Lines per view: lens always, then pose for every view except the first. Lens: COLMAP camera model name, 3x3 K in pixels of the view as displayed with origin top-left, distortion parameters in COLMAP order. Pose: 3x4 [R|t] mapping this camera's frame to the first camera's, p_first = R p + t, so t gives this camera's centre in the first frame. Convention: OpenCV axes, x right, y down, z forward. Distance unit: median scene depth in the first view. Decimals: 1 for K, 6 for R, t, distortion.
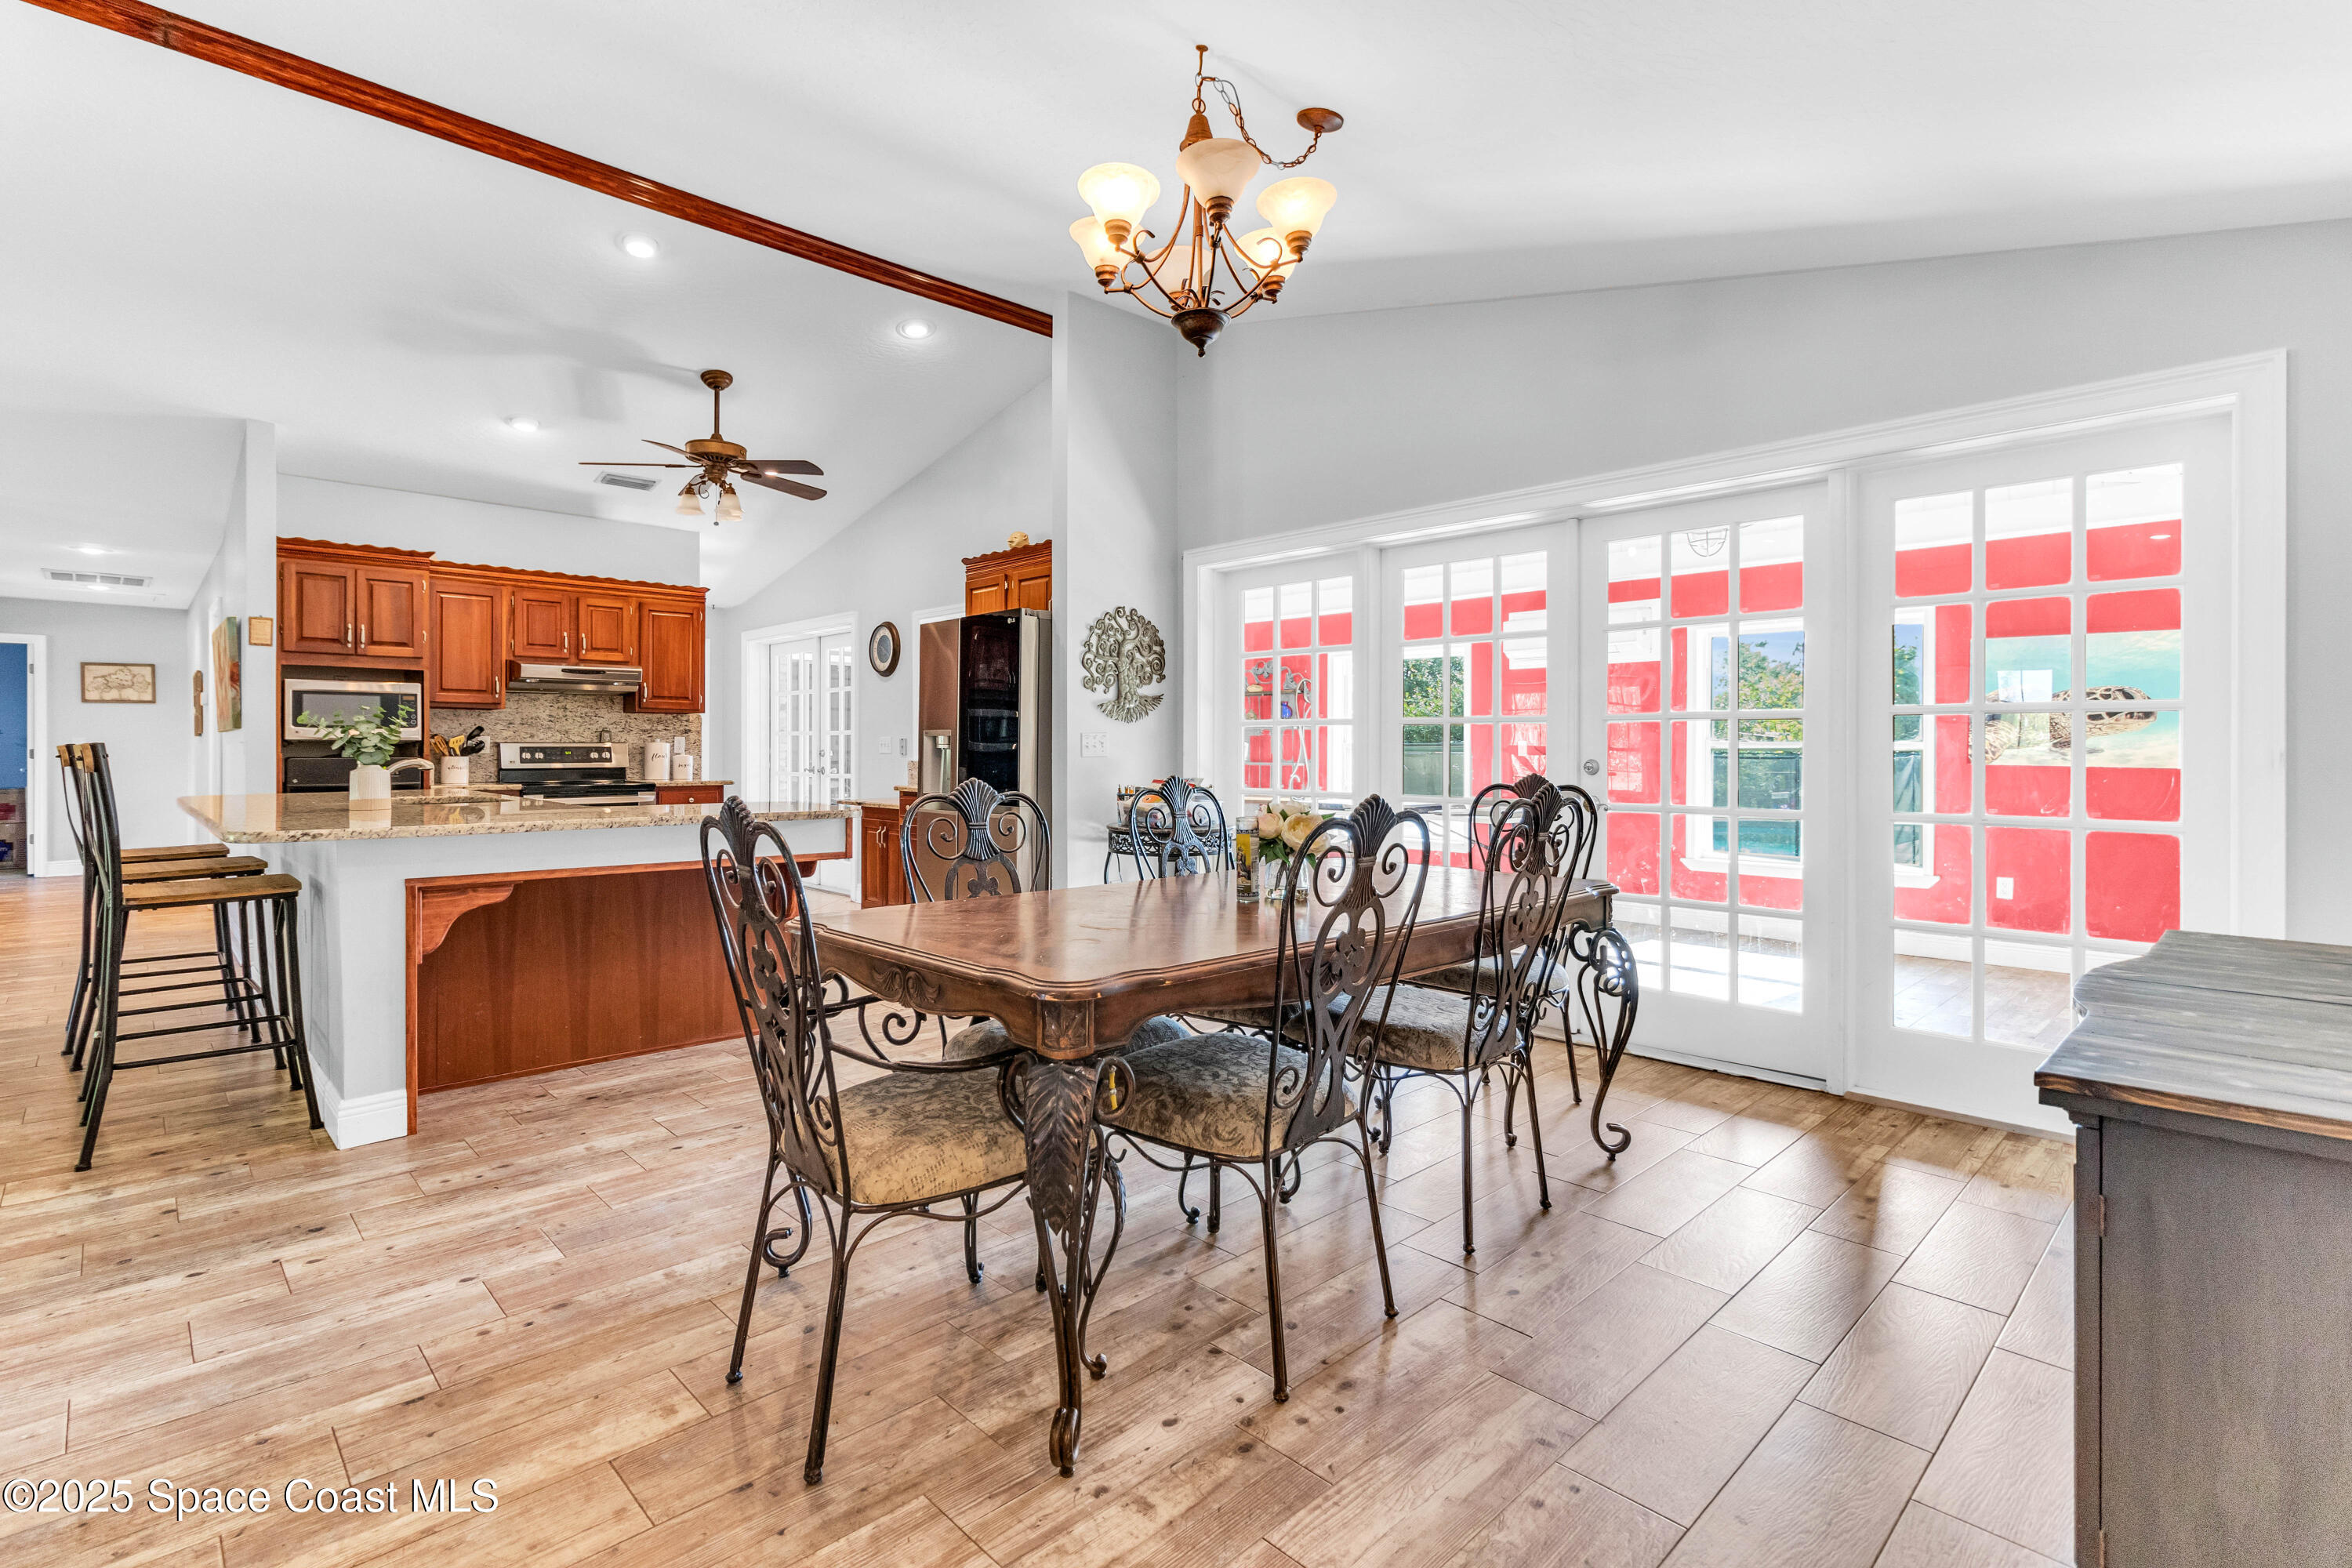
lens RADIAL K [[1097.3, 0, 1168.7], [0, 1097.3, 756.0], [0, 0, 1]] dist [-0.002736, 0.000677]
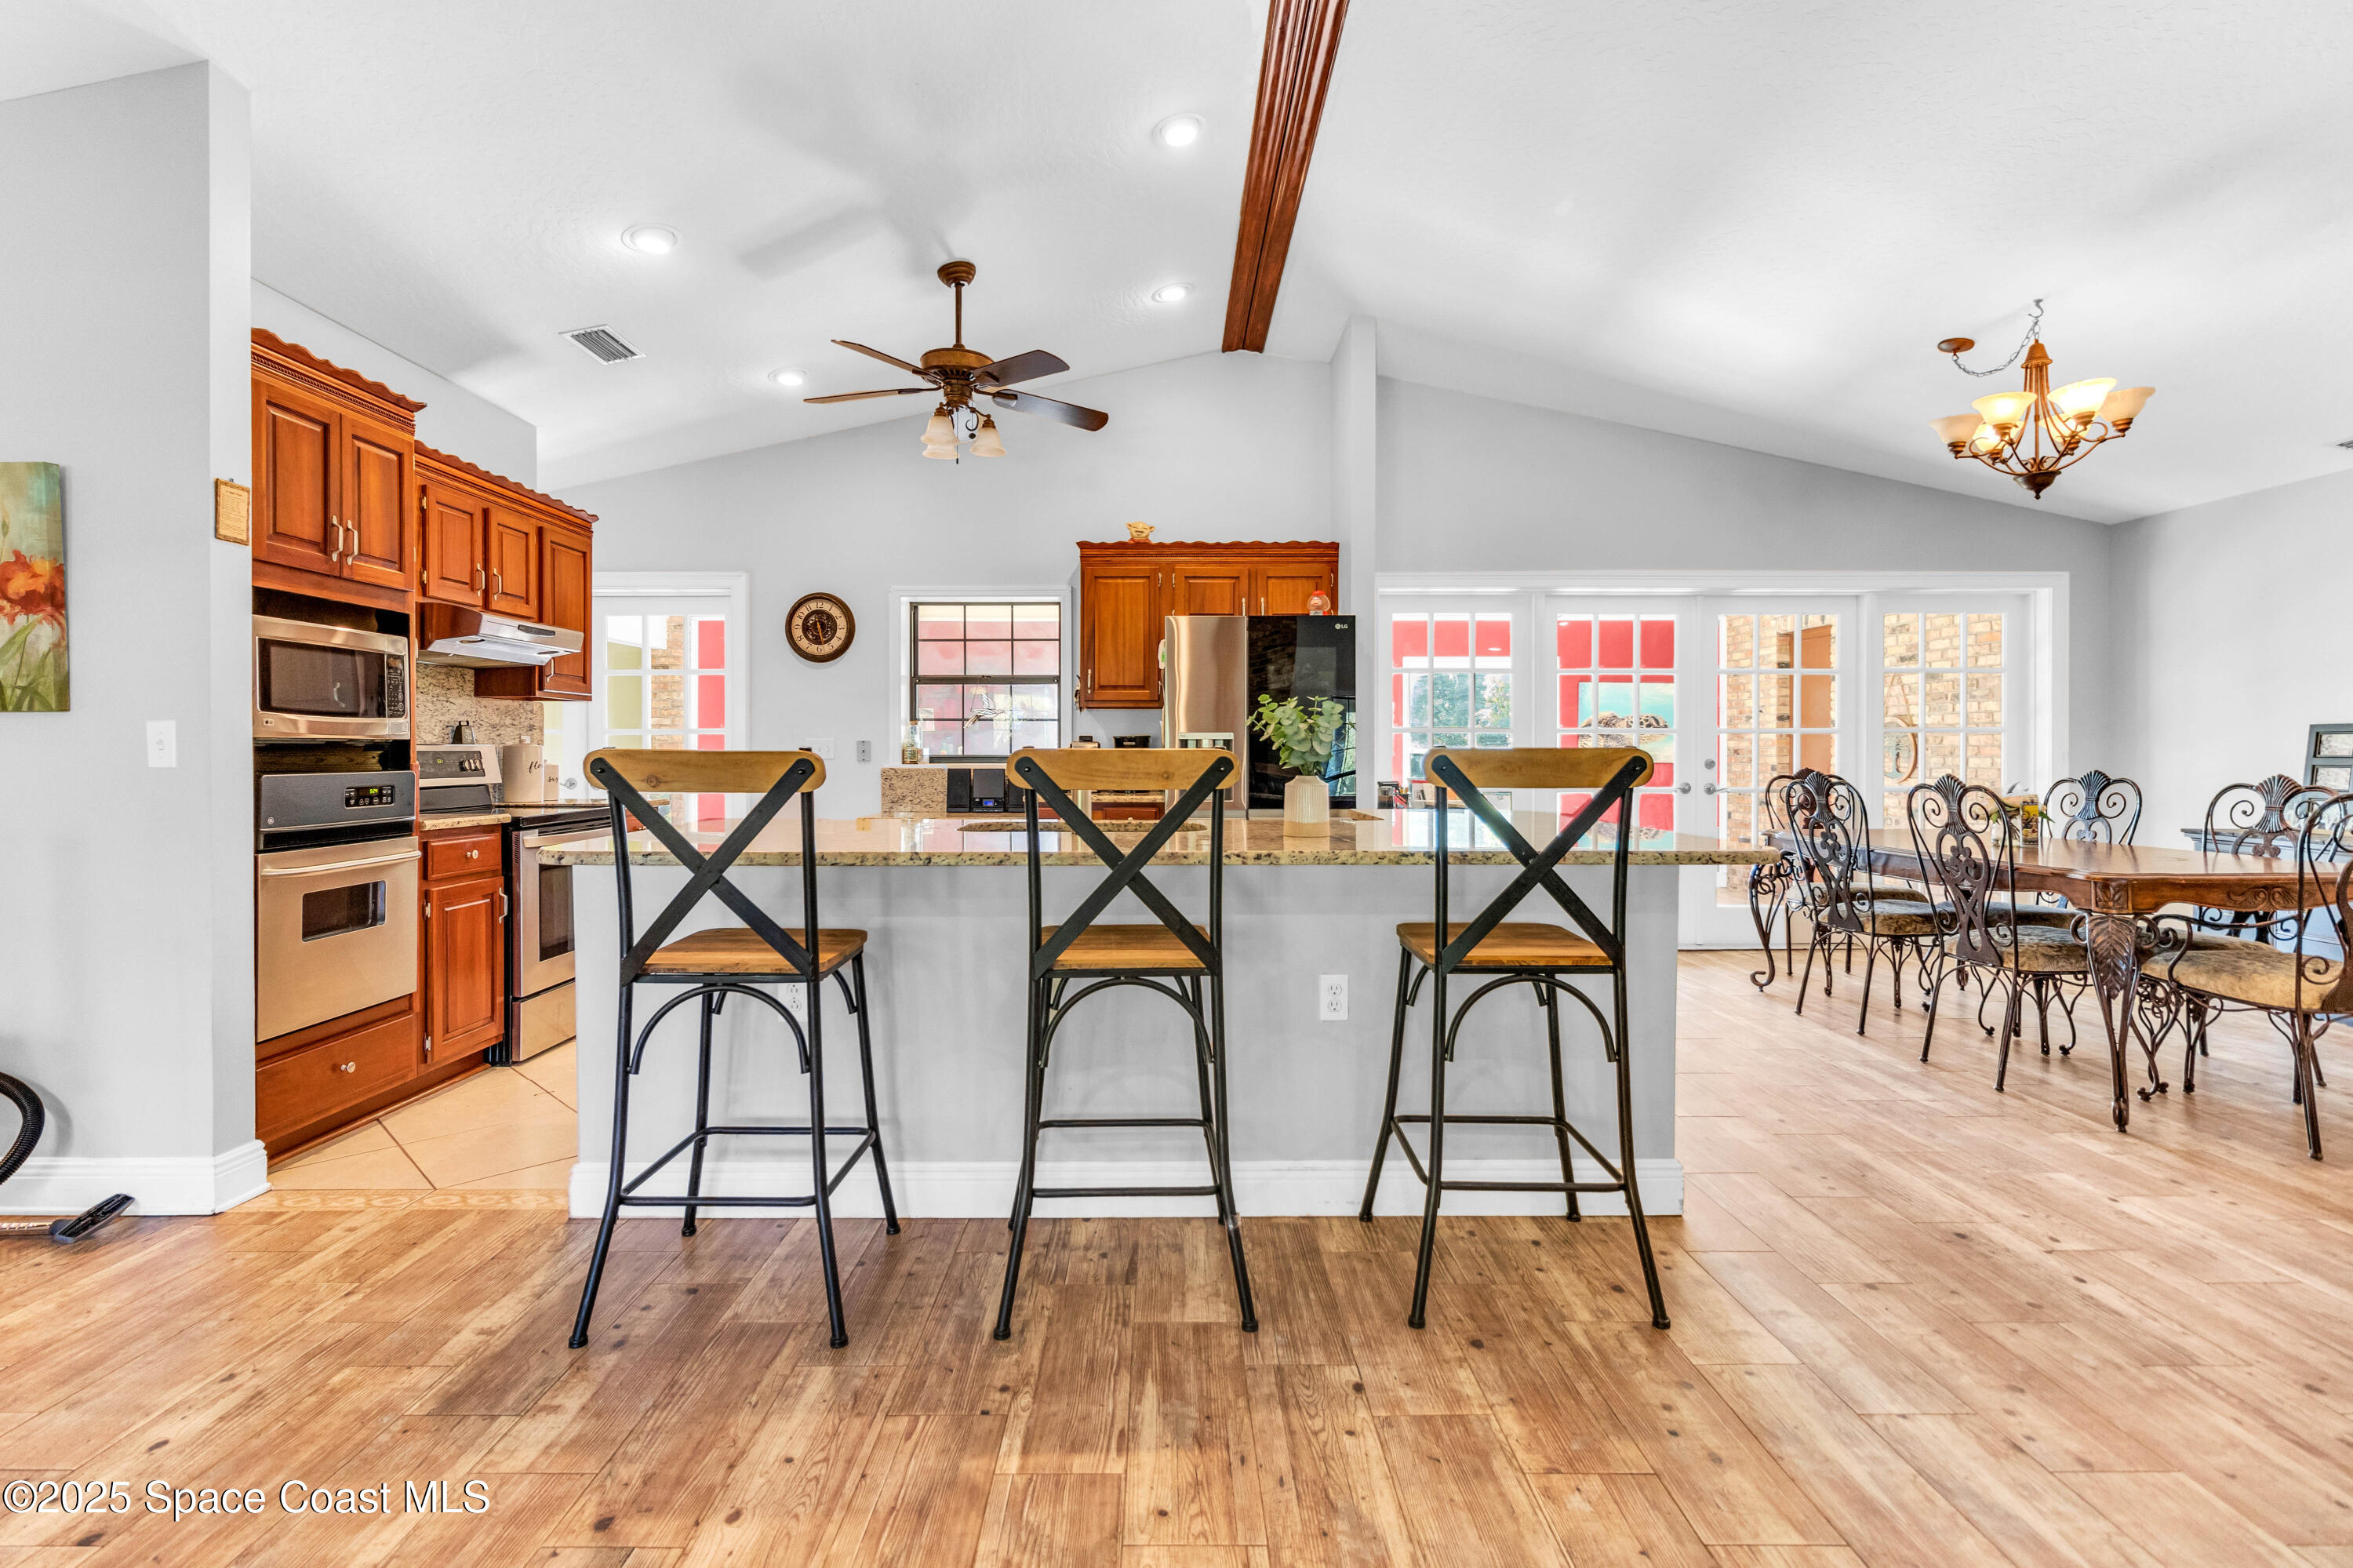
lens RADIAL K [[1097.8, 0, 1169.2], [0, 1097.8, 756.0], [0, 0, 1]] dist [-0.002736, 0.000677]
pose [[0.693818, -0.004742, 0.720134, -0.873379], [0.007444, 0.999972, -0.000587, -0.003107], [-0.720111, 0.005768, 0.693834, 0.362270]]
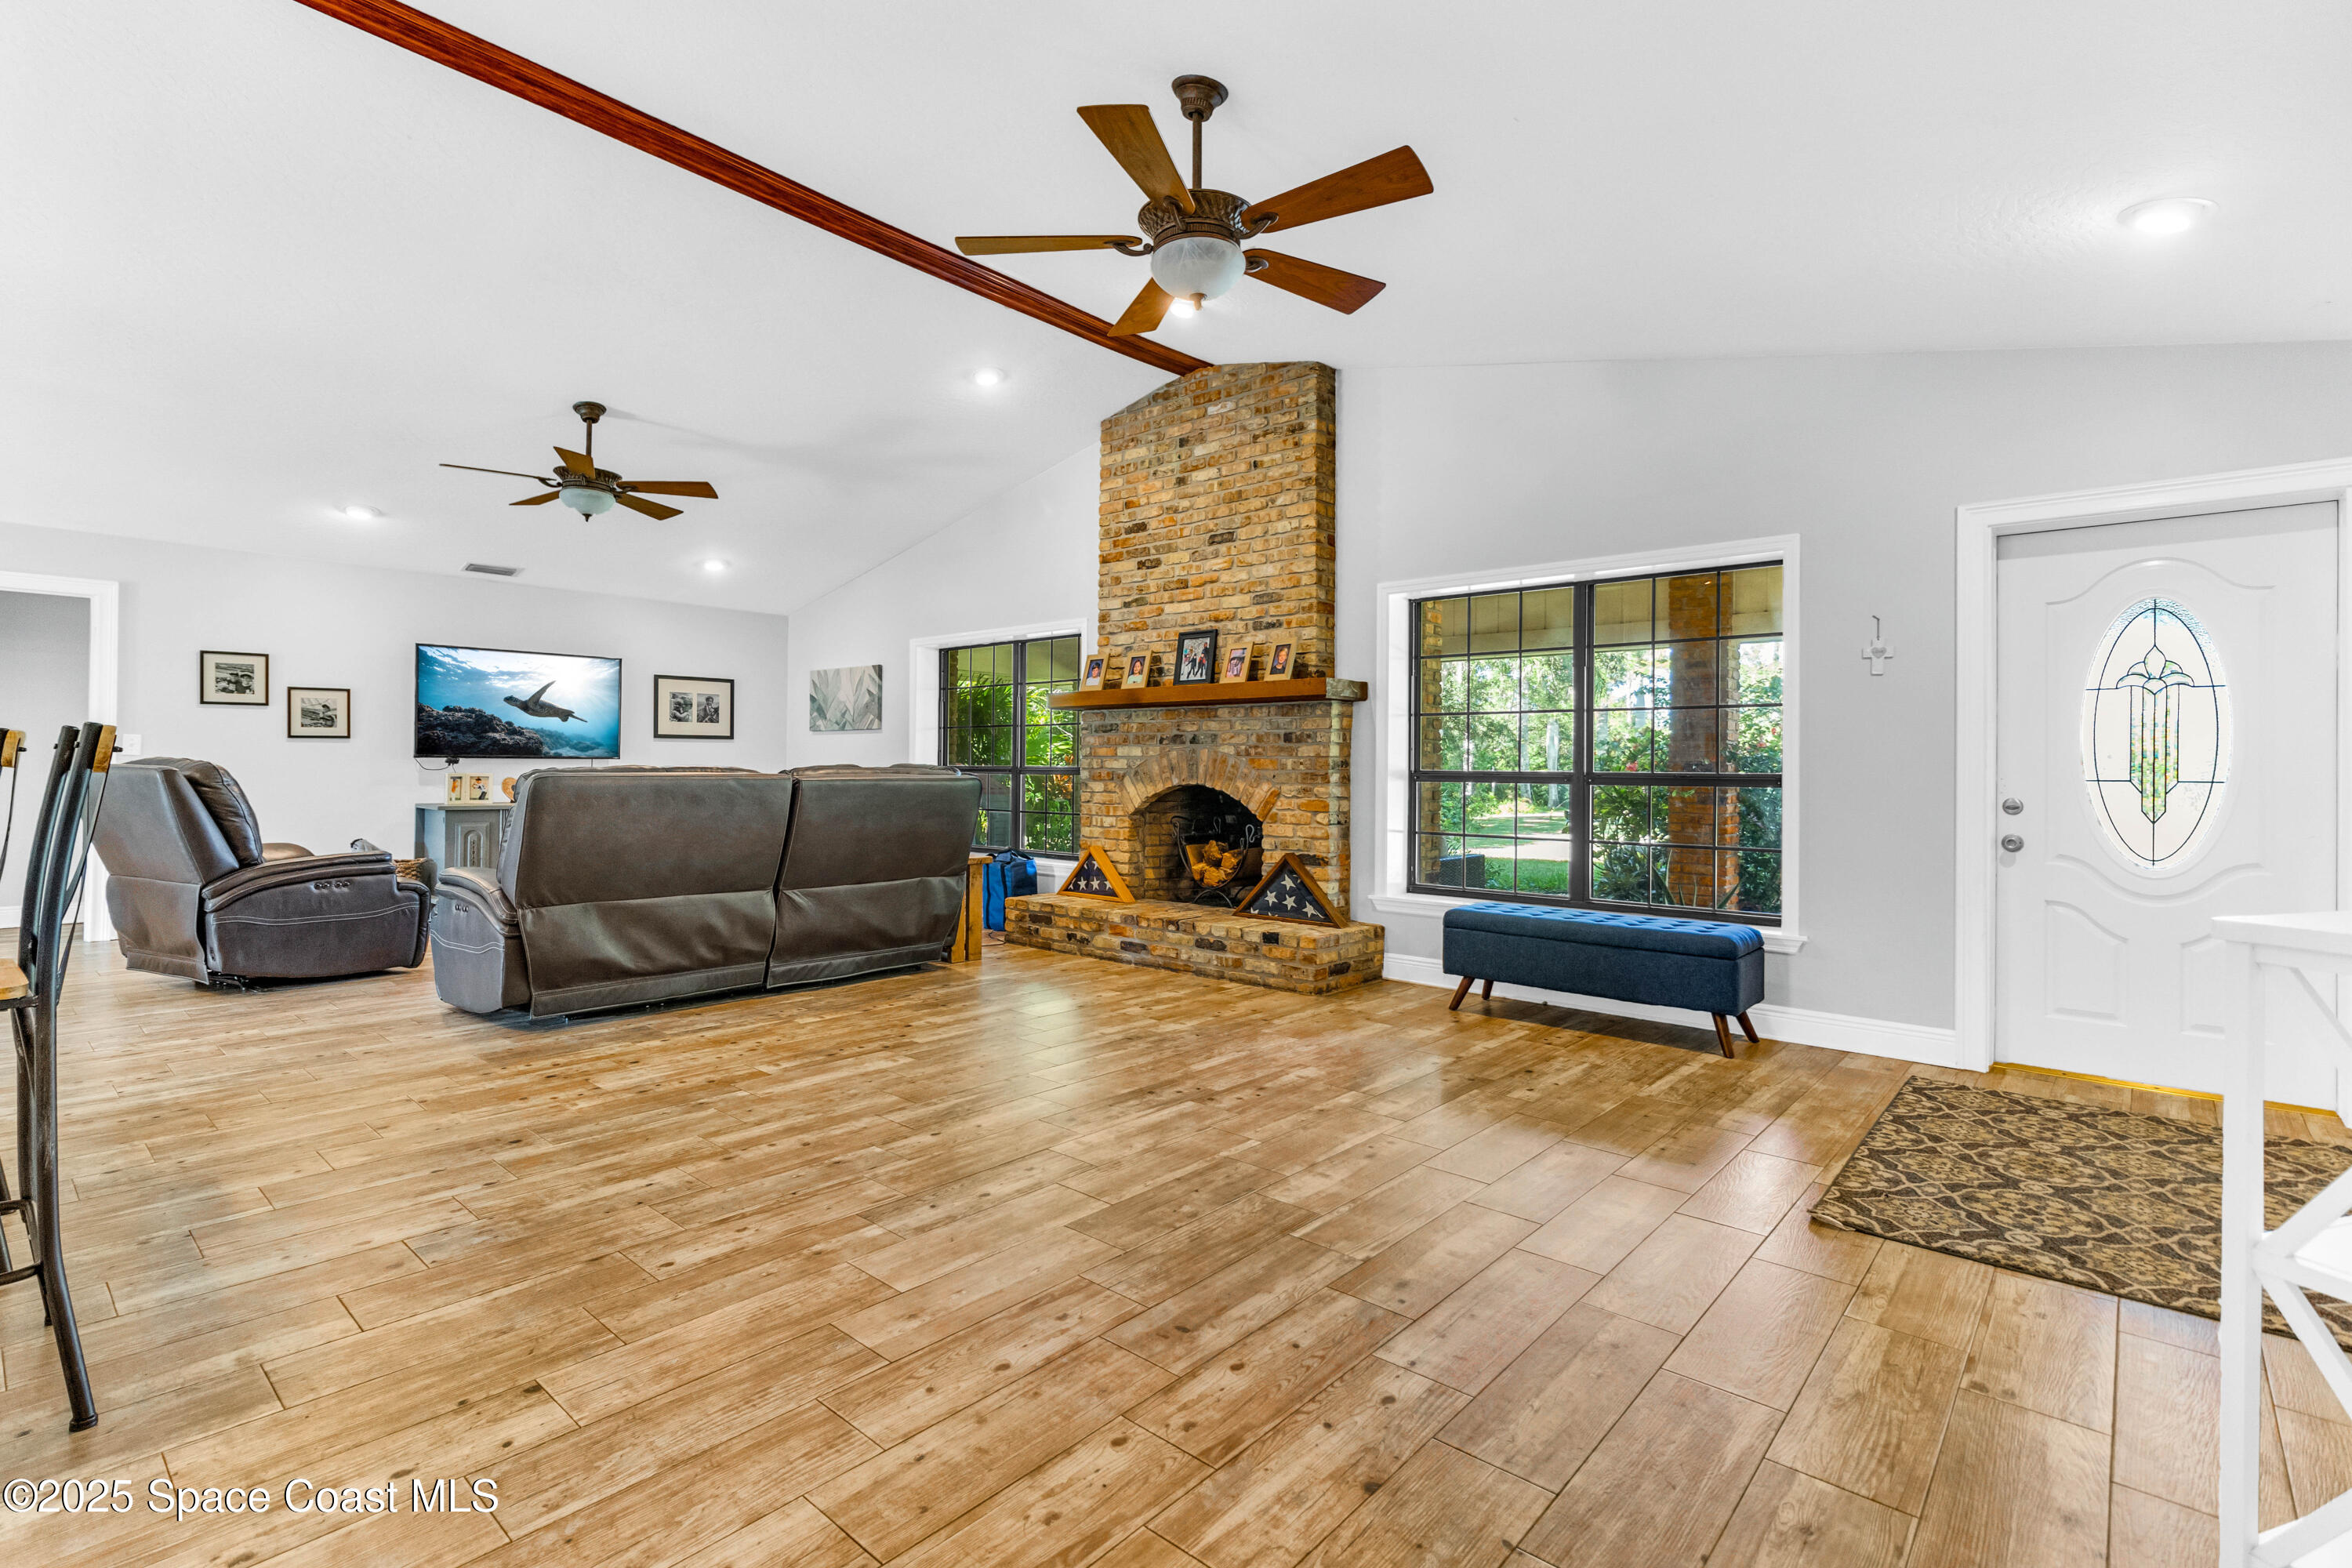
lens RADIAL K [[1097.3, 0, 1168.7], [0, 1097.3, 756.0], [0, 0, 1]] dist [-0.002736, 0.000677]
pose [[-0.996783, -0.012757, -0.079127, -1.022519], [-0.012467, 0.999914, -0.004161, -0.000422], [0.079173, -0.003161, -0.996856, 1.074743]]
